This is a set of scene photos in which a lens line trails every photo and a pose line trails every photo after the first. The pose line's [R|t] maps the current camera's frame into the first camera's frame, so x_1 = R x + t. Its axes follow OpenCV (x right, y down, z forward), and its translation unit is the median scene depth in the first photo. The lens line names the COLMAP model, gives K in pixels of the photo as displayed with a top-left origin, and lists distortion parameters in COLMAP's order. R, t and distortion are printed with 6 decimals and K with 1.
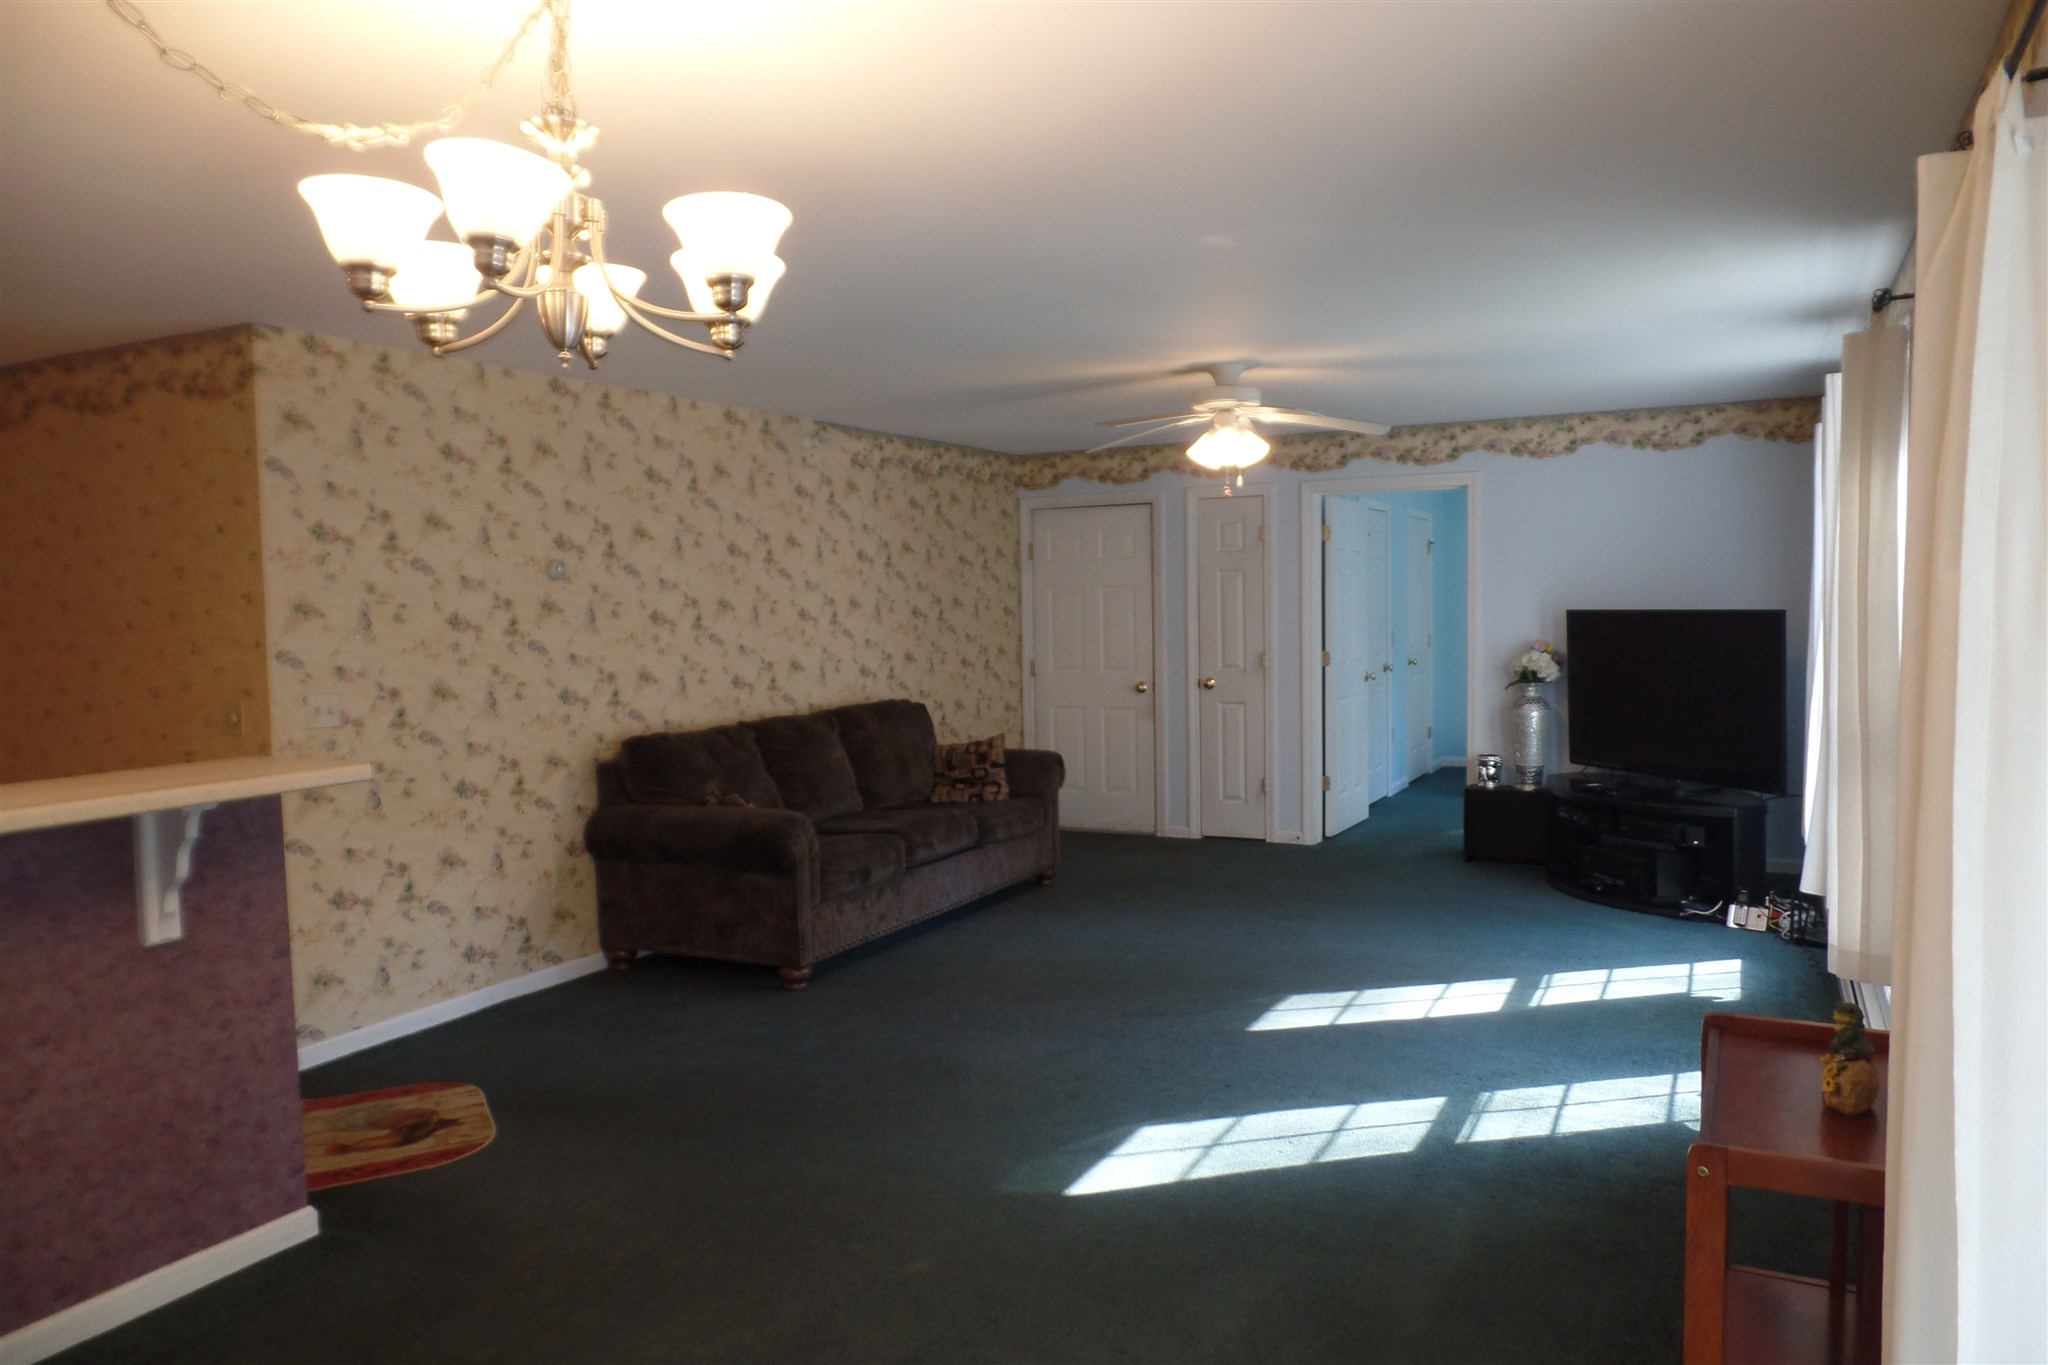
lens RADIAL K [[1405.2, 0, 1054.9], [0, 1405.2, 676.4], [0, 0, 1]] dist [-0.001233, -0.010502]
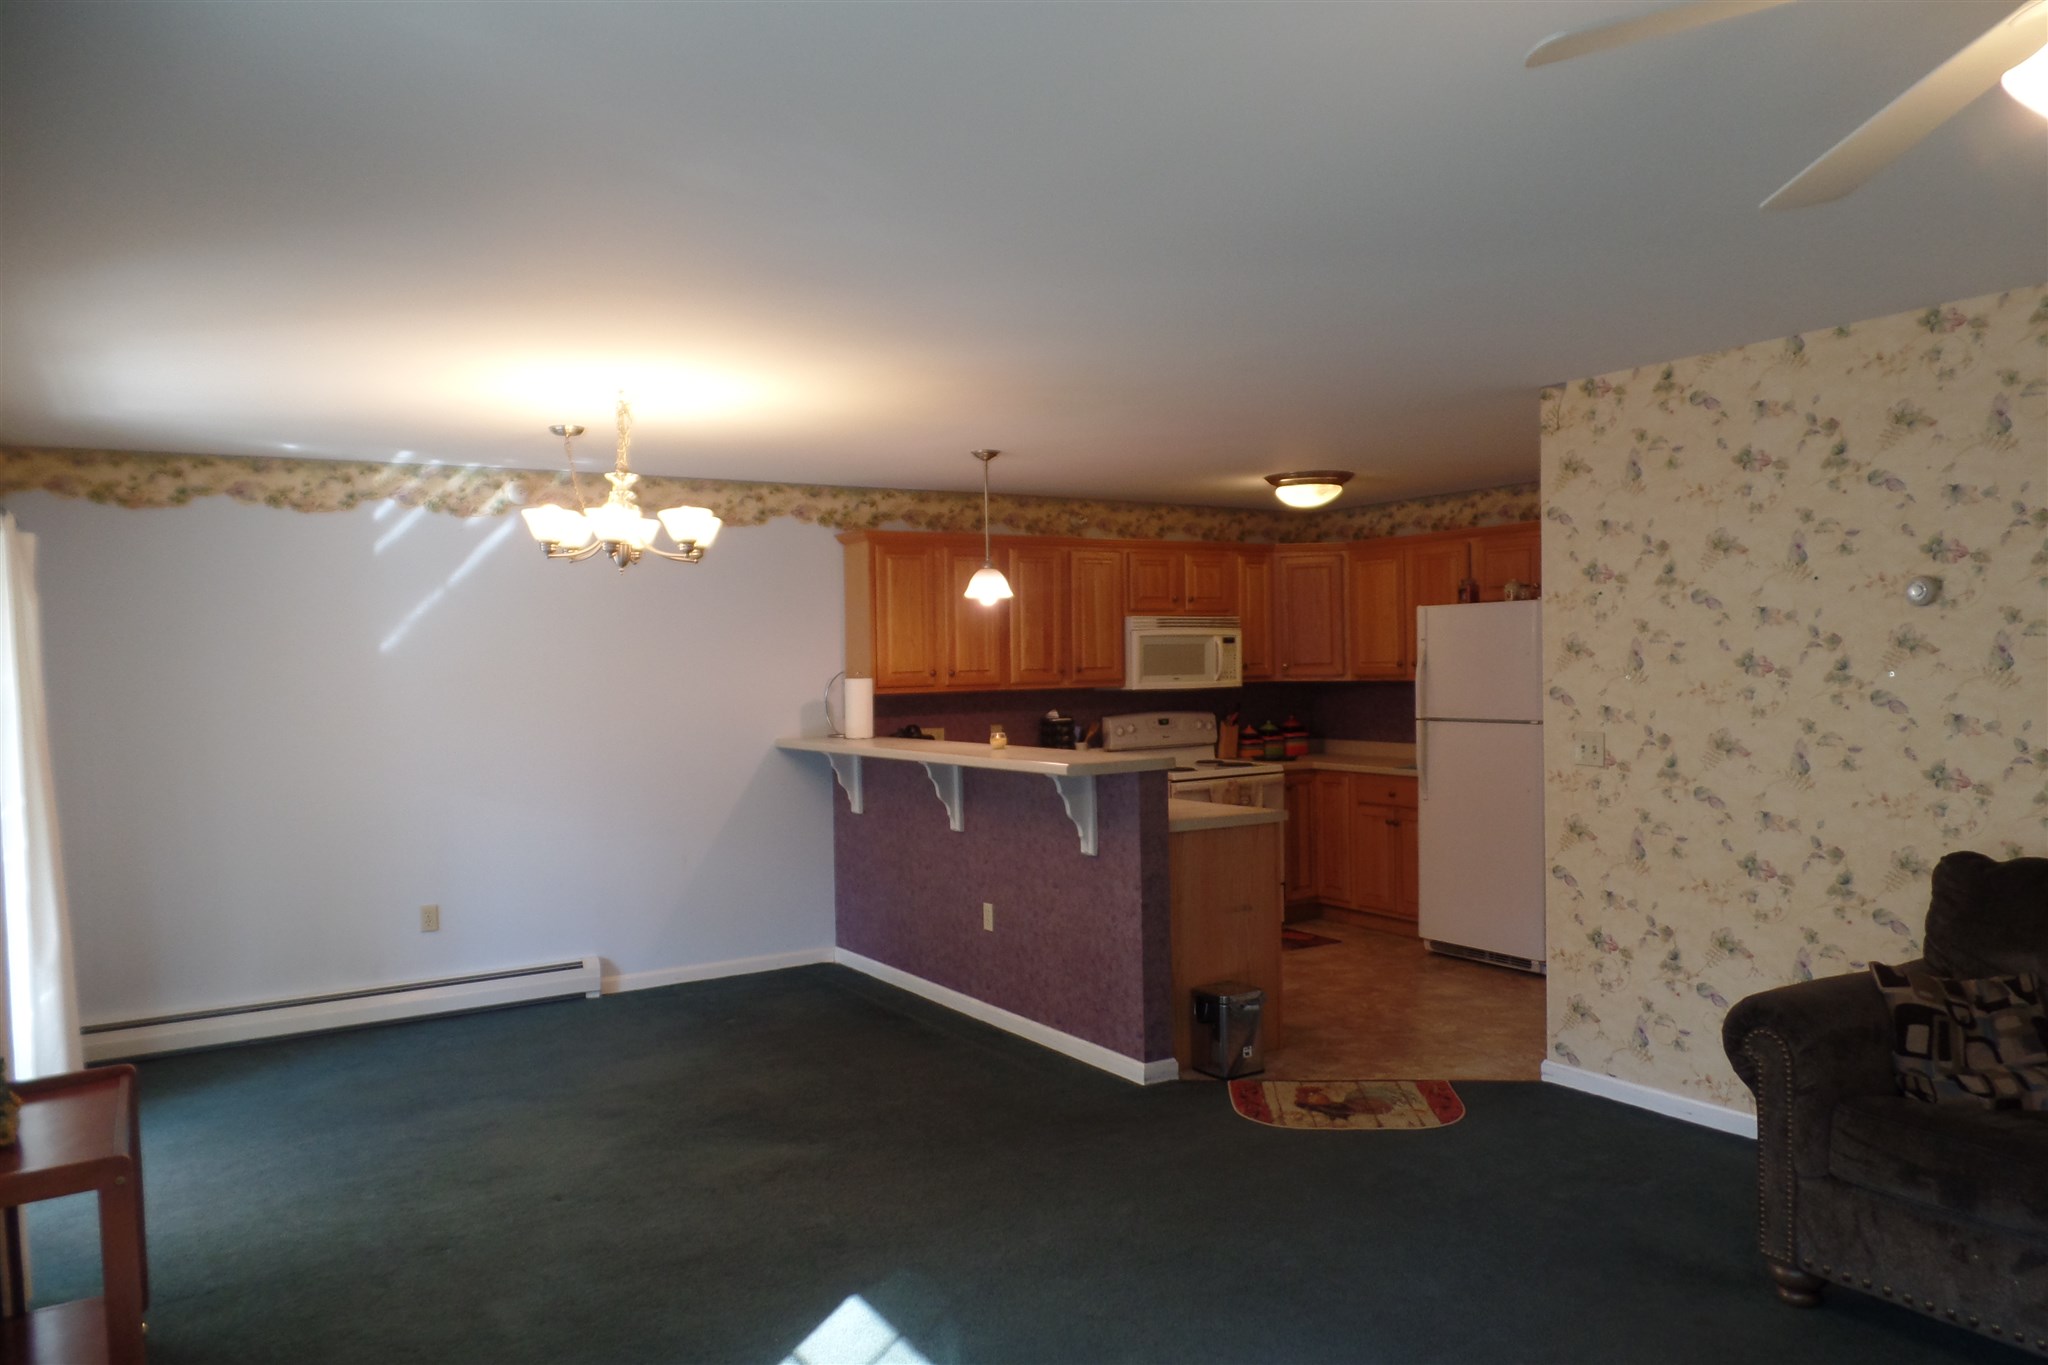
lens RADIAL K [[1405.2, 0, 1039.8], [0, 1405.2, 677.1], [0, 0, 1]] dist [-0.001233, -0.010502]
pose [[-0.522471, 0.041243, -0.851659, 0.558515], [-0.015337, 0.998213, 0.057749, -0.081079], [0.852519, 0.043234, -0.520905, 1.210627]]
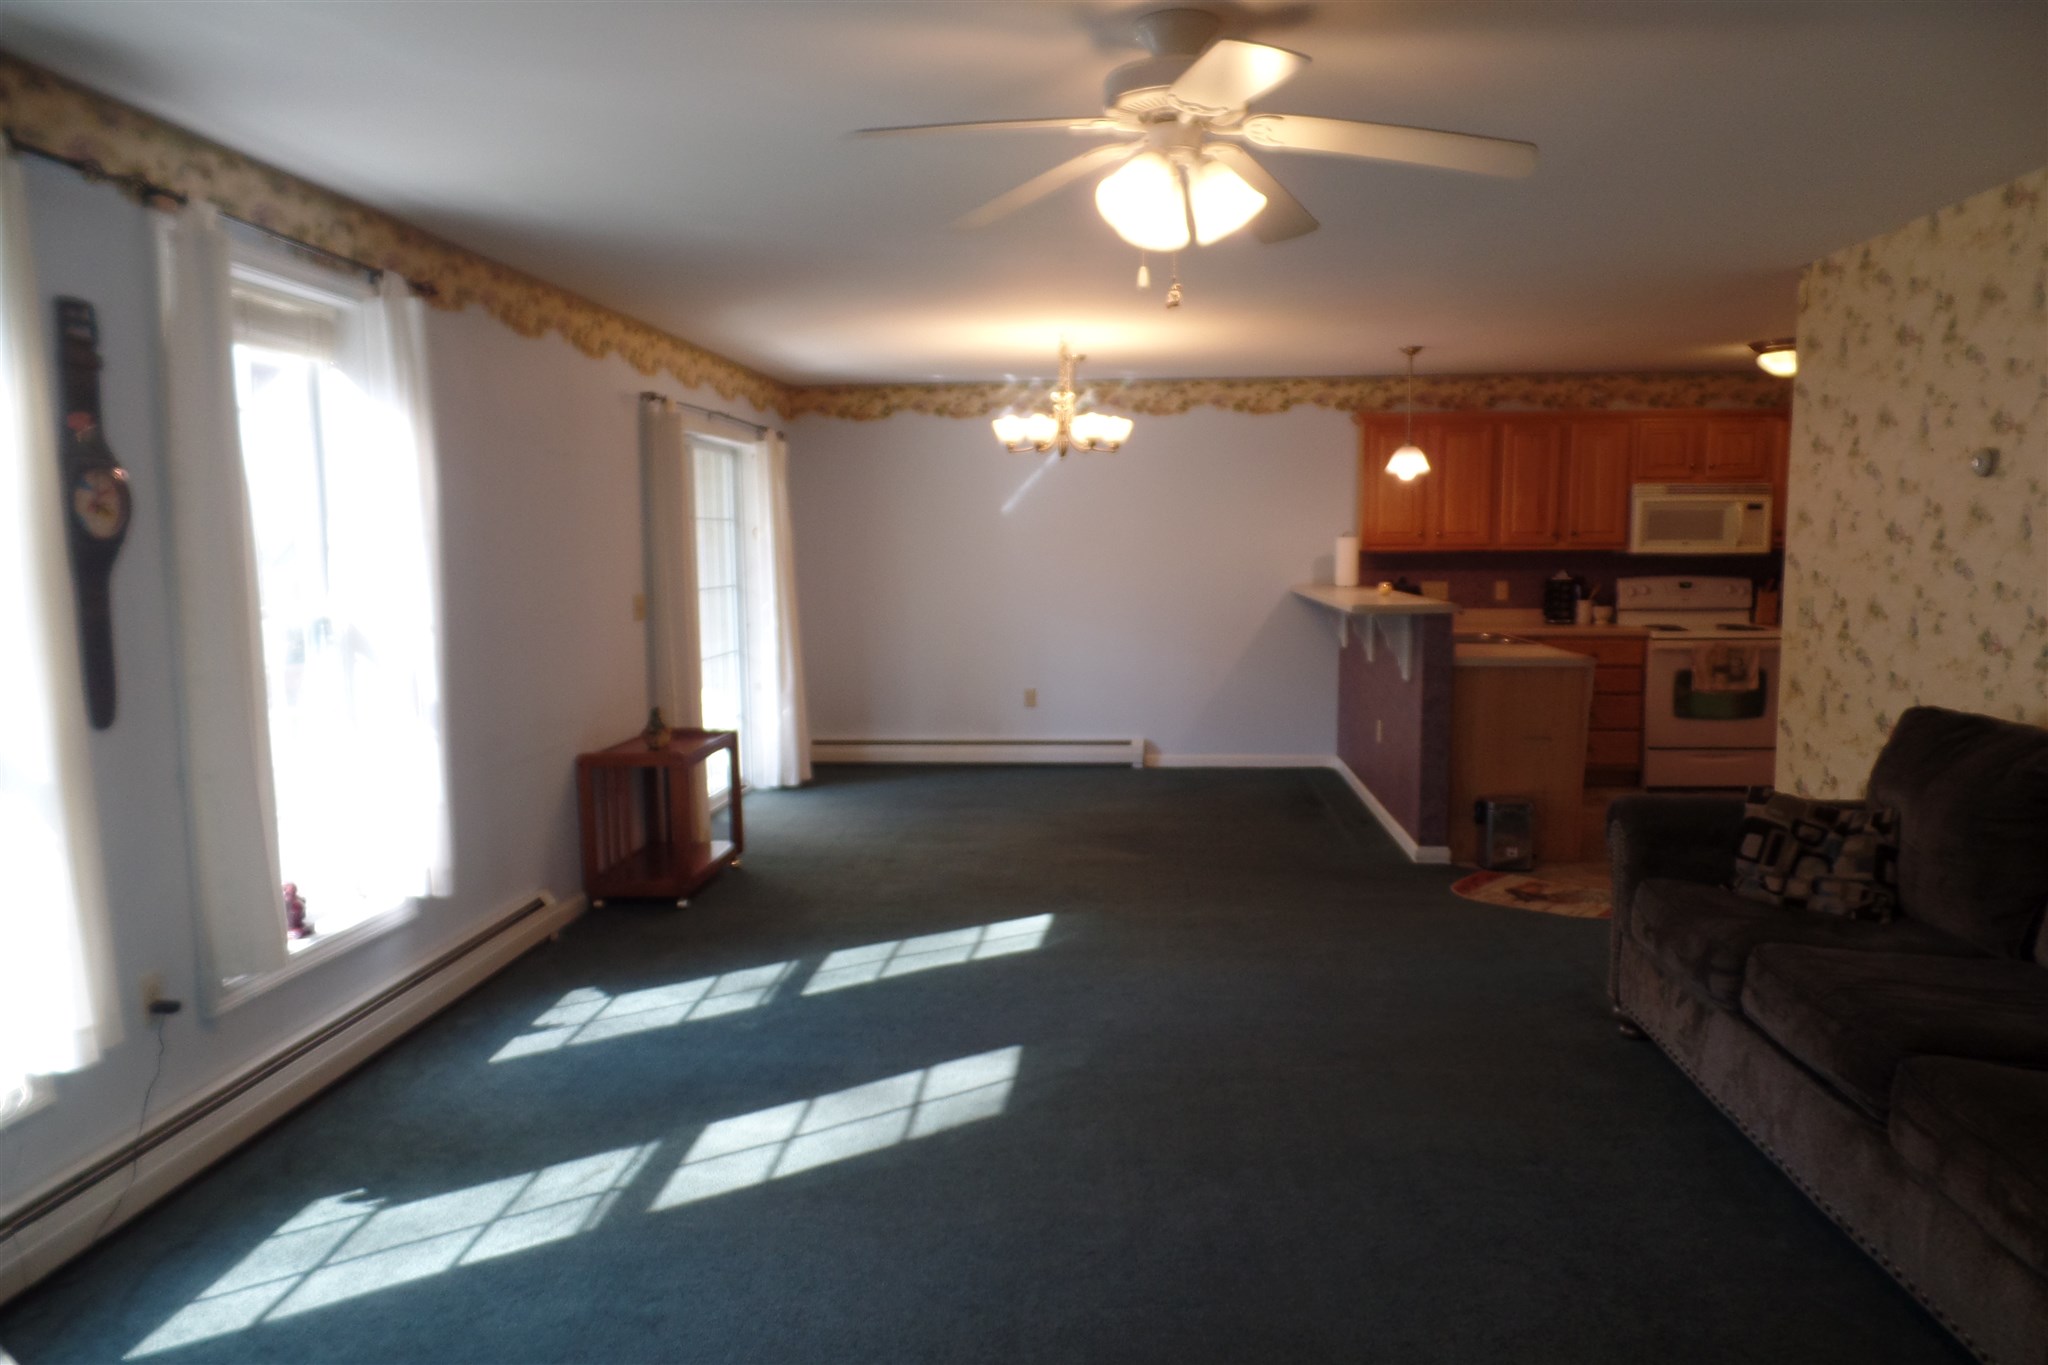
lens RADIAL K [[1405.2, 0, 1058.1], [0, 1405.2, 674.5], [0, 0, 1]] dist [-0.001233, -0.010502]
pose [[-0.921398, 0.064851, -0.383171, 0.440501], [0.004692, 0.987763, 0.155894, -0.100845], [0.388591, 0.141843, -0.910427, 1.807227]]
